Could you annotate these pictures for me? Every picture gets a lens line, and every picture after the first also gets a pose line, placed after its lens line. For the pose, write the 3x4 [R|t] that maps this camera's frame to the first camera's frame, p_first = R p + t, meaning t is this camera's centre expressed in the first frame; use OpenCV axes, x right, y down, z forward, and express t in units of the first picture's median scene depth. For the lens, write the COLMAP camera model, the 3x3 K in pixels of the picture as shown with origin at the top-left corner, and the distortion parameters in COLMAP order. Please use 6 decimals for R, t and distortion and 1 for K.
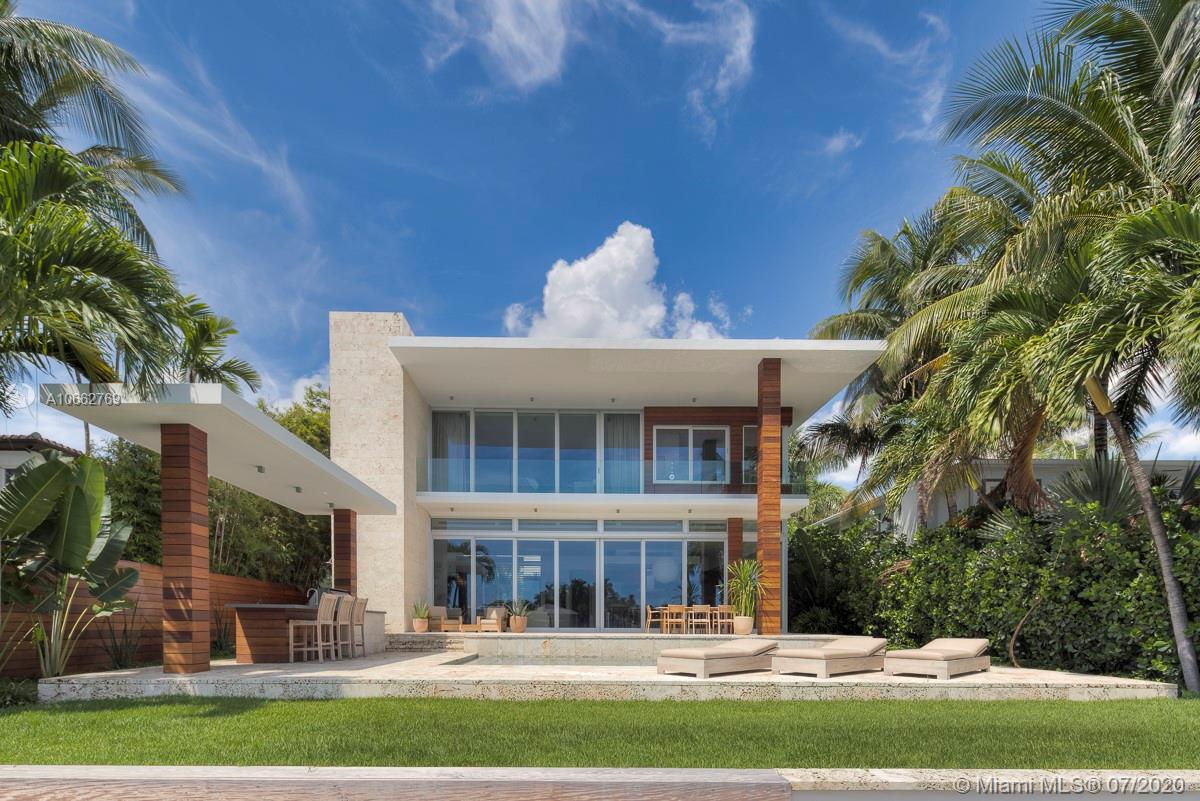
lens RADIAL K [[587.6, 0, 577.6], [0, 587.6, 637.9], [0, 0, 1]] dist [0.000901, -0.000194]
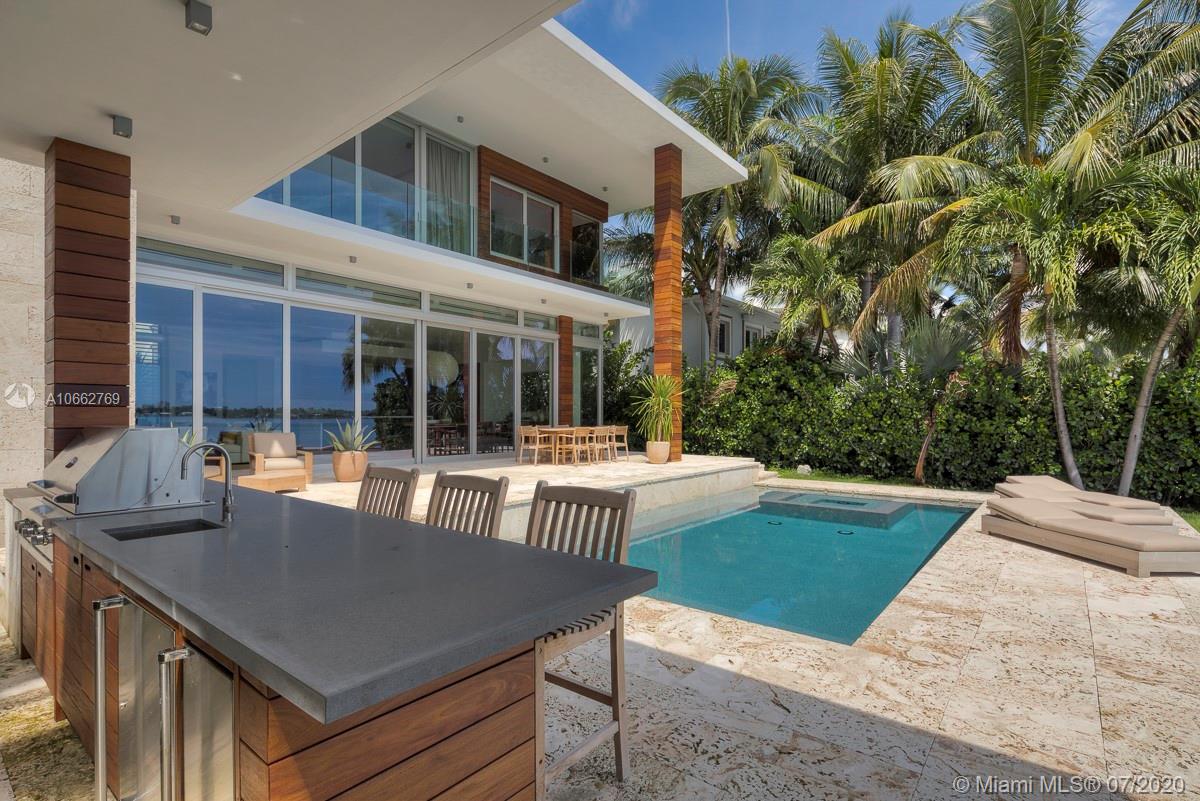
lens RADIAL K [[575.4, 0, 599.3], [0, 575.4, 407.3], [0, 0, 1]] dist [0.000082, -0.000027]
pose [[0.639759, 0.006214, 0.768550, -0.329189], [0.017986, 0.999572, -0.023053, -0.055681], [-0.768365, 0.028571, 0.639374, 0.448686]]
